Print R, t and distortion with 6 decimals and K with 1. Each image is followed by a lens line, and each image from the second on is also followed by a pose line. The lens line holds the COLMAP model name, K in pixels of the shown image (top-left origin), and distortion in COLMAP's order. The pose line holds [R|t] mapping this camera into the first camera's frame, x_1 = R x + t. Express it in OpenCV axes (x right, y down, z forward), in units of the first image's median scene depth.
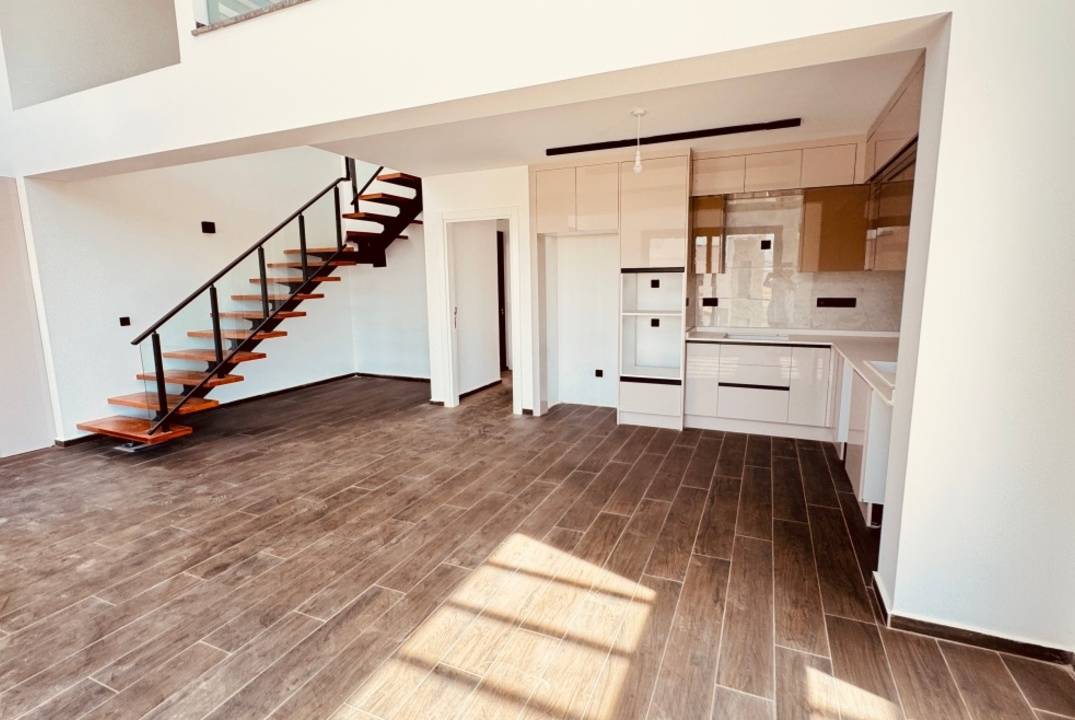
lens RADIAL K [[519.7, 0, 533.1], [0, 519.7, 360.3], [0, 0, 1]] dist [-0.003166, 0.001739]
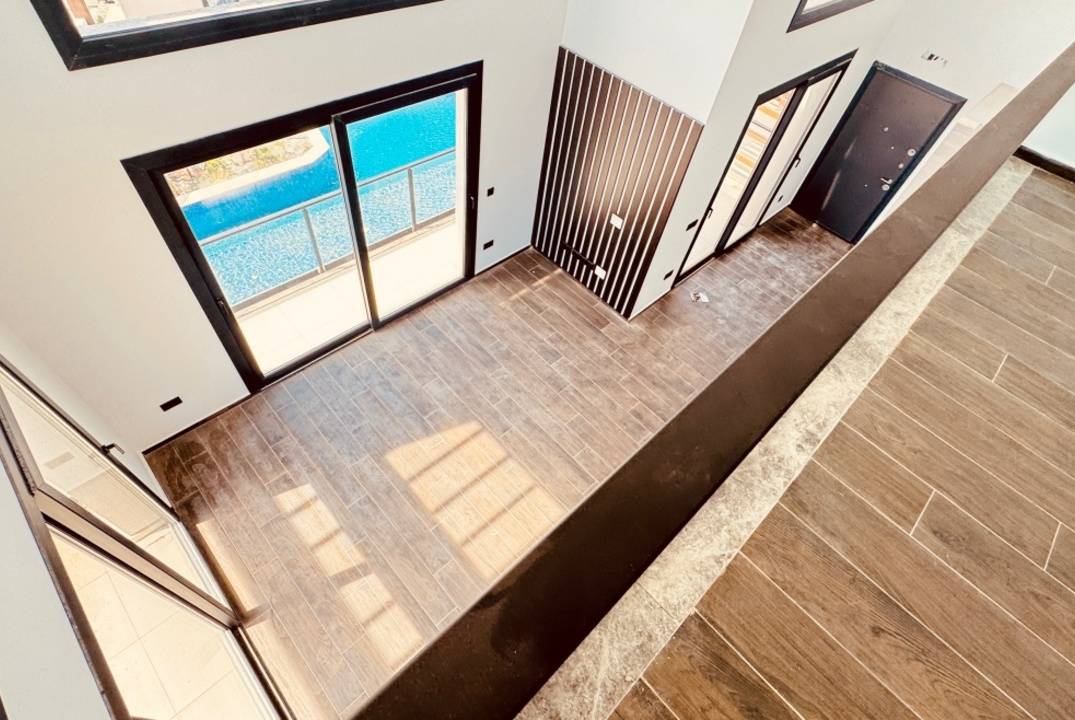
lens RADIAL K [[519.7, 0, 538.0], [0, 519.7, 358.2], [0, 0, 1]] dist [-0.003166, 0.001739]
pose [[-0.370928, 0.711394, -0.596935, 0.339075], [-0.262266, 0.536378, 0.802194, -0.739905], [0.890858, 0.454112, -0.012383, 0.380816]]
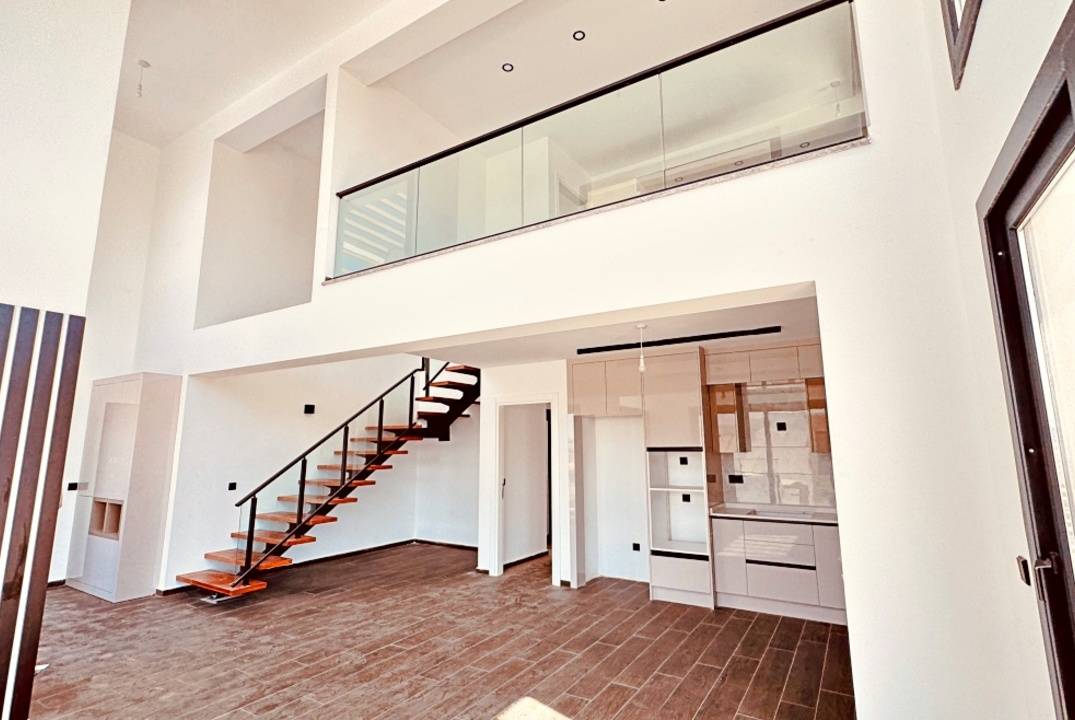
lens RADIAL K [[519.7, 0, 533.0], [0, 519.7, 356.7], [0, 0, 1]] dist [-0.003166, 0.001739]
pose [[0.990419, -0.013606, -0.137422, 0.098221], [-0.031497, 0.946646, -0.320731, 0.006841], [0.134454, 0.321987, 0.937148, -0.170210]]
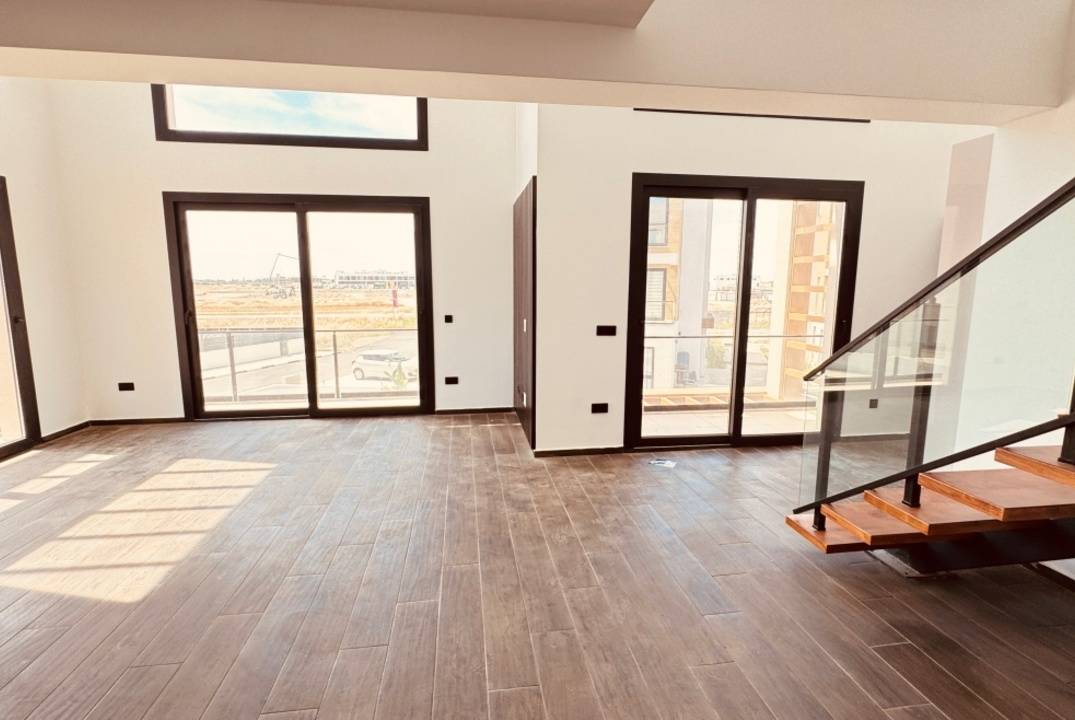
lens RADIAL K [[519.7, 0, 535.5], [0, 519.7, 360.2], [0, 0, 1]] dist [-0.003166, 0.001739]
pose [[-0.844990, 0.089432, -0.527252, -0.115745], [-0.075817, 0.955926, 0.283649, -0.218798], [0.529381, 0.279655, -0.800967, 1.339044]]
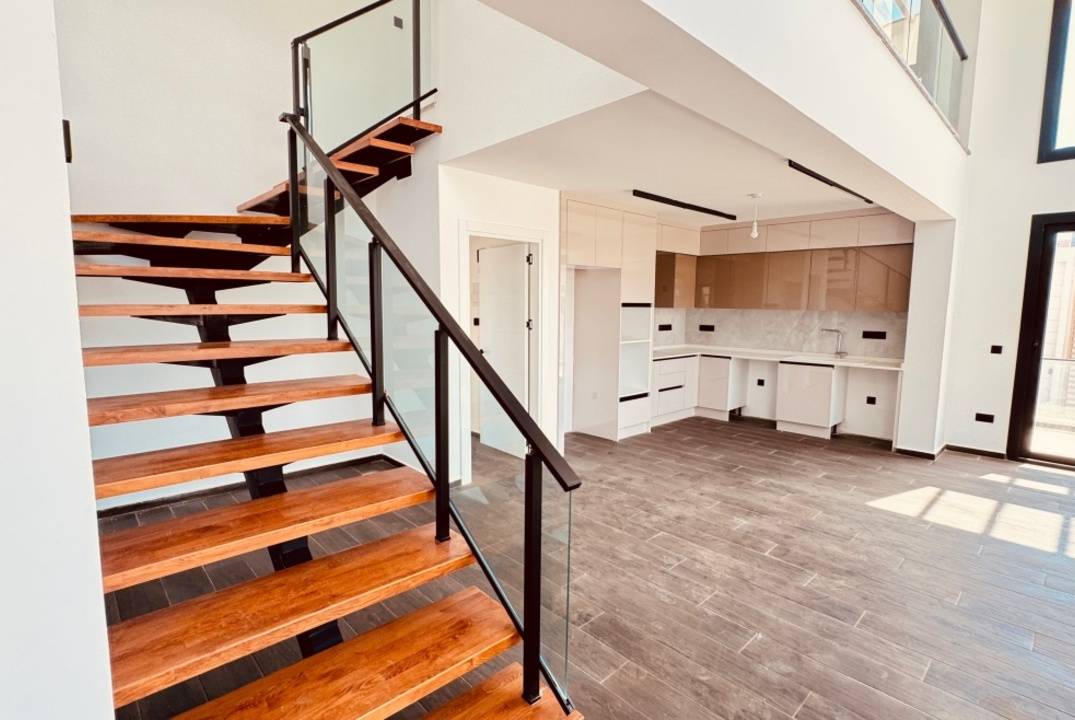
lens RADIAL K [[519.7, 0, 533.8], [0, 519.7, 353.7], [0, 0, 1]] dist [-0.003166, 0.001739]
pose [[0.381406, -0.071783, 0.921616, -1.114475], [0.129311, 0.991321, 0.023698, -0.136708], [-0.915318, 0.110137, 0.387378, 0.869251]]
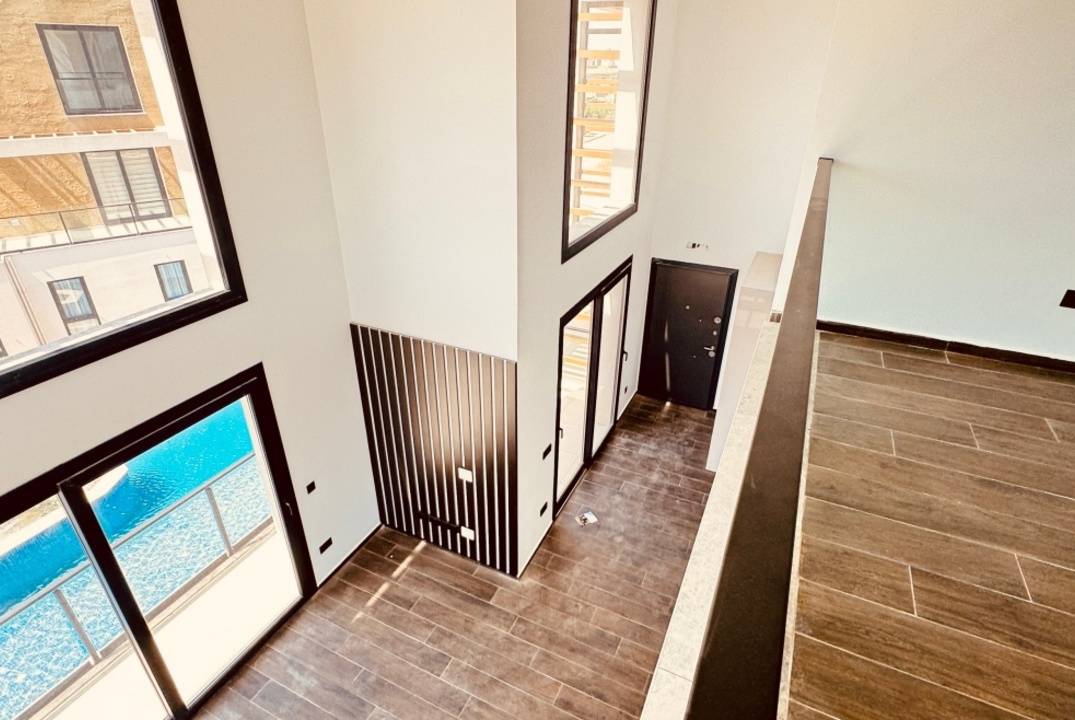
lens RADIAL K [[562.9, 0, 535.5], [0, 562.9, 362.1], [0, 0, 1]] dist [0.002342, -0.001216]
pose [[-0.026609, 0.480806, -0.876423, 0.213046], [-0.168653, 0.862007, 0.478017, -0.761543], [0.985316, 0.160531, 0.058153, 0.422648]]
